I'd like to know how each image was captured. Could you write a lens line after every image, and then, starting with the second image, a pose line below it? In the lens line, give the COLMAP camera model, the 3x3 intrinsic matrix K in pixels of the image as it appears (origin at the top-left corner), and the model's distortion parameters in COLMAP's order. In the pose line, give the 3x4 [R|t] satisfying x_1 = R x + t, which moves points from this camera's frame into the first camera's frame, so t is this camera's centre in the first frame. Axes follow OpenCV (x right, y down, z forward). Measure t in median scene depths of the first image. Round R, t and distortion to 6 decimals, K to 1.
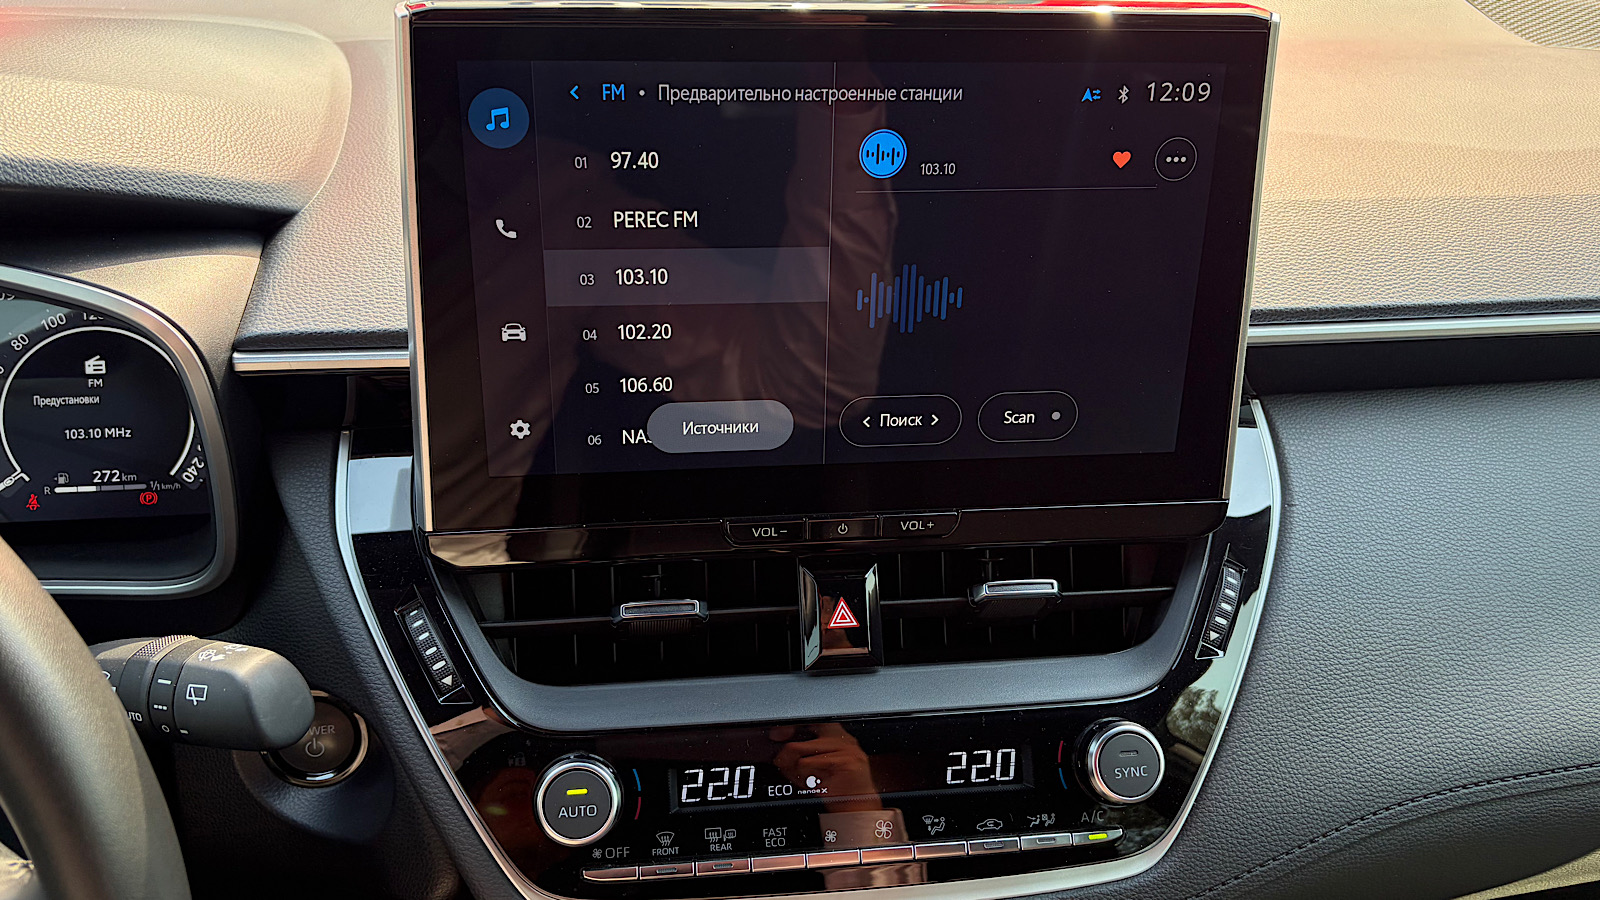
lens RADIAL K [[1343.3, 0, 817.9], [0, 1343.3, 423.2], [0, 0, 1]] dist [0.064372, -0.098959]
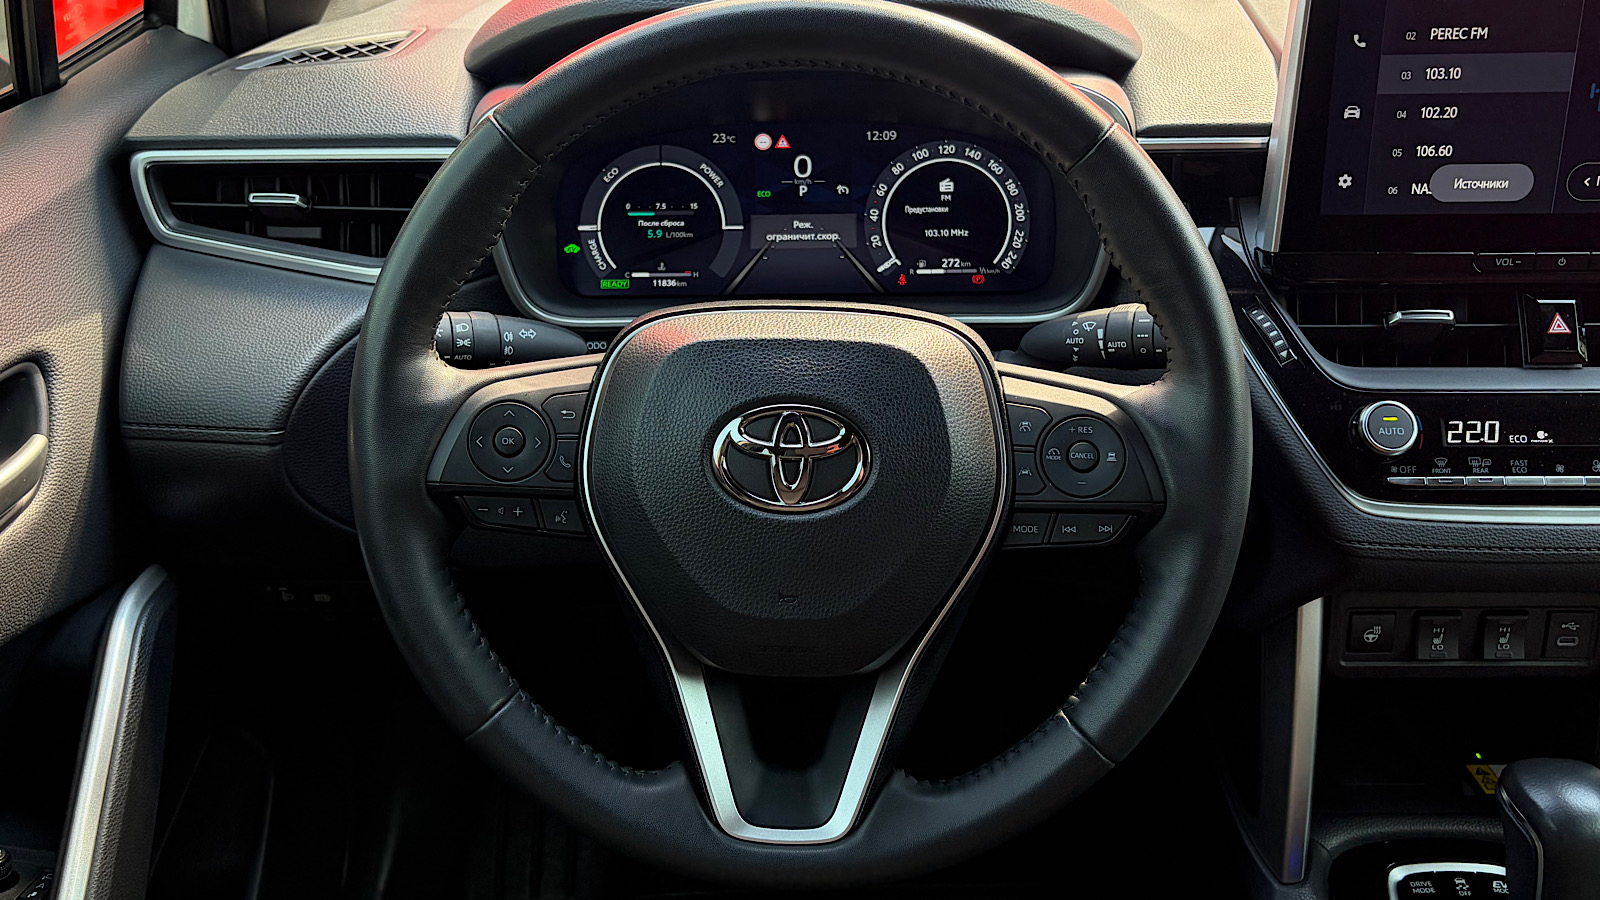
lens RADIAL K [[1522.1, 0, 780.3], [0, 1522.1, 418.4], [0, 0, 1]] dist [0.076360, -0.111196]
pose [[0.987452, 0.018133, -0.156875, -0.536286], [-0.028643, 0.997474, -0.064997, 0.373981], [0.155301, 0.068675, 0.985477, -0.717497]]
